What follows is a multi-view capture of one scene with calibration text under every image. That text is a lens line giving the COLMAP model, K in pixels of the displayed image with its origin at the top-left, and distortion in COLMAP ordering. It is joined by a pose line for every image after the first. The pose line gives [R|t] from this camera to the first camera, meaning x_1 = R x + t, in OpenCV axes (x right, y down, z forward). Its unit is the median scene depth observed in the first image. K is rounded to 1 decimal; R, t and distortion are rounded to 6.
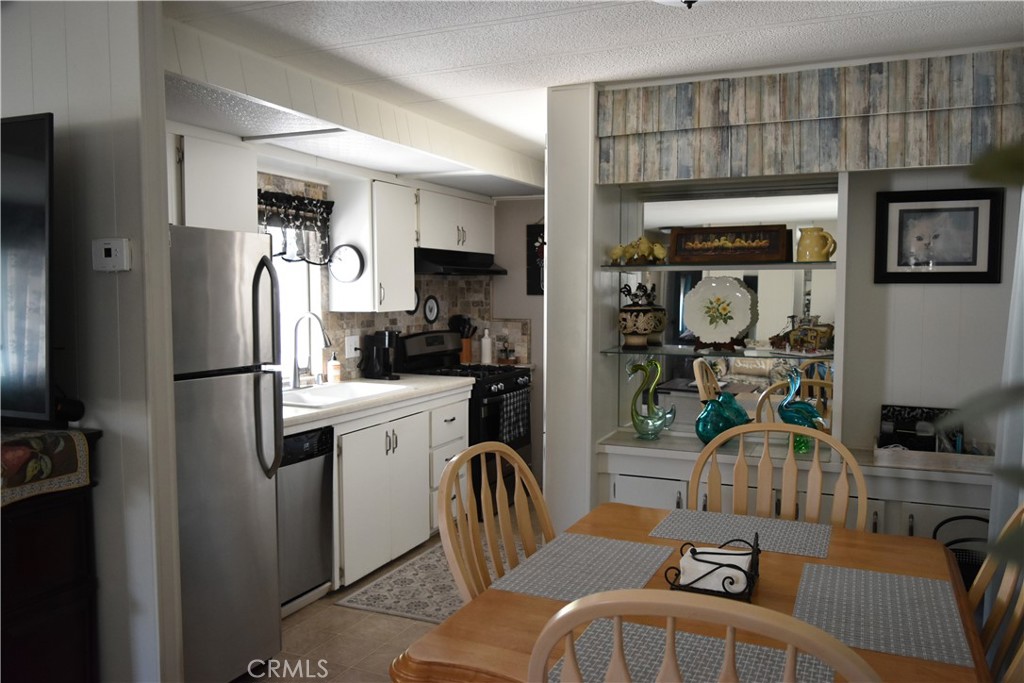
lens RADIAL K [[790.3, 0, 517.4], [0, 790.3, 339.8], [0, 0, 1]] dist [-0.019561, 0.011381]
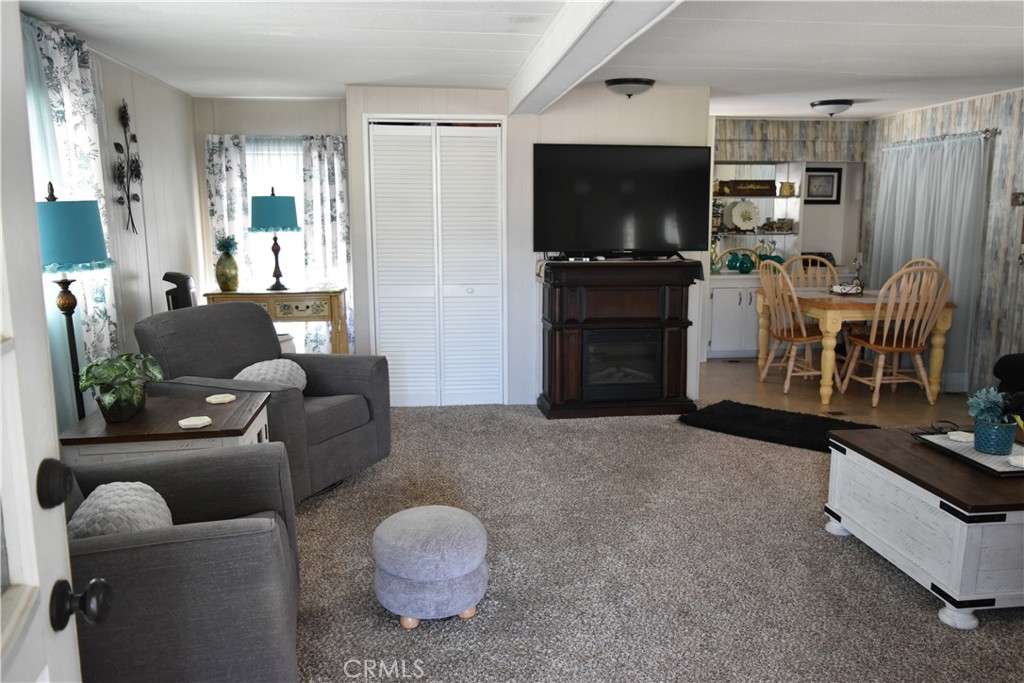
lens RADIAL K [[790.3, 0, 517.4], [0, 790.3, 339.8], [0, 0, 1]] dist [-0.019561, 0.011381]
pose [[0.852689, -0.093248, 0.514030, -1.726041], [0.035605, 0.992026, 0.120898, 0.023158], [-0.521205, -0.084786, 0.849210, -0.739585]]
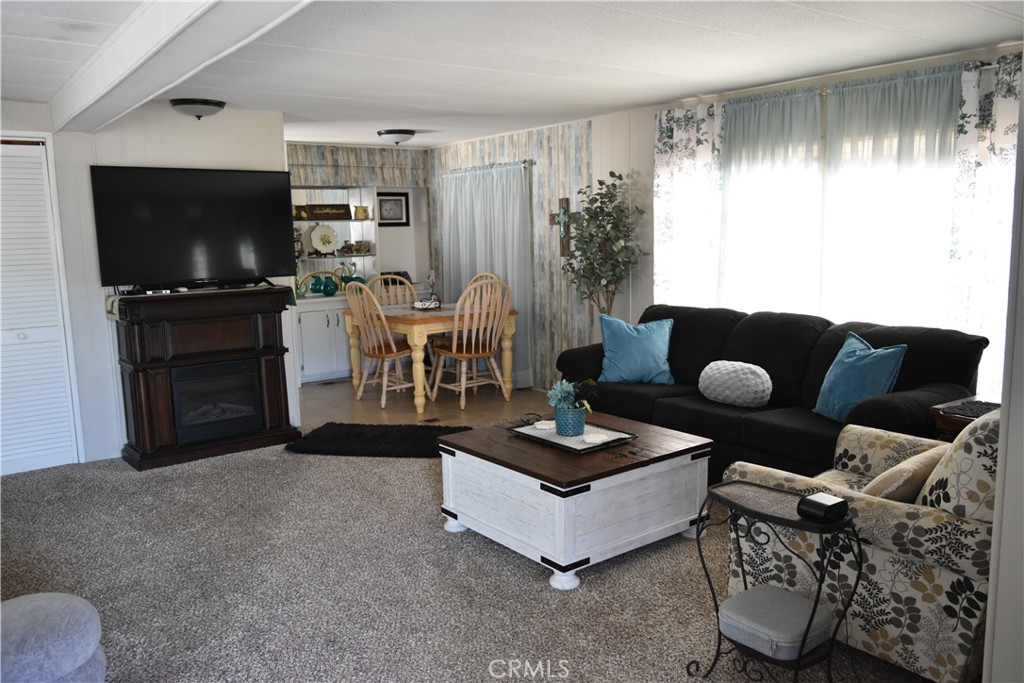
lens RADIAL K [[790.3, 0, 517.4], [0, 790.3, 339.8], [0, 0, 1]] dist [-0.019561, 0.011381]
pose [[0.470962, -0.141341, 0.870757, -1.754499], [0.073292, 0.989938, 0.121046, 0.019019], [-0.879104, 0.006811, 0.476582, -0.713631]]
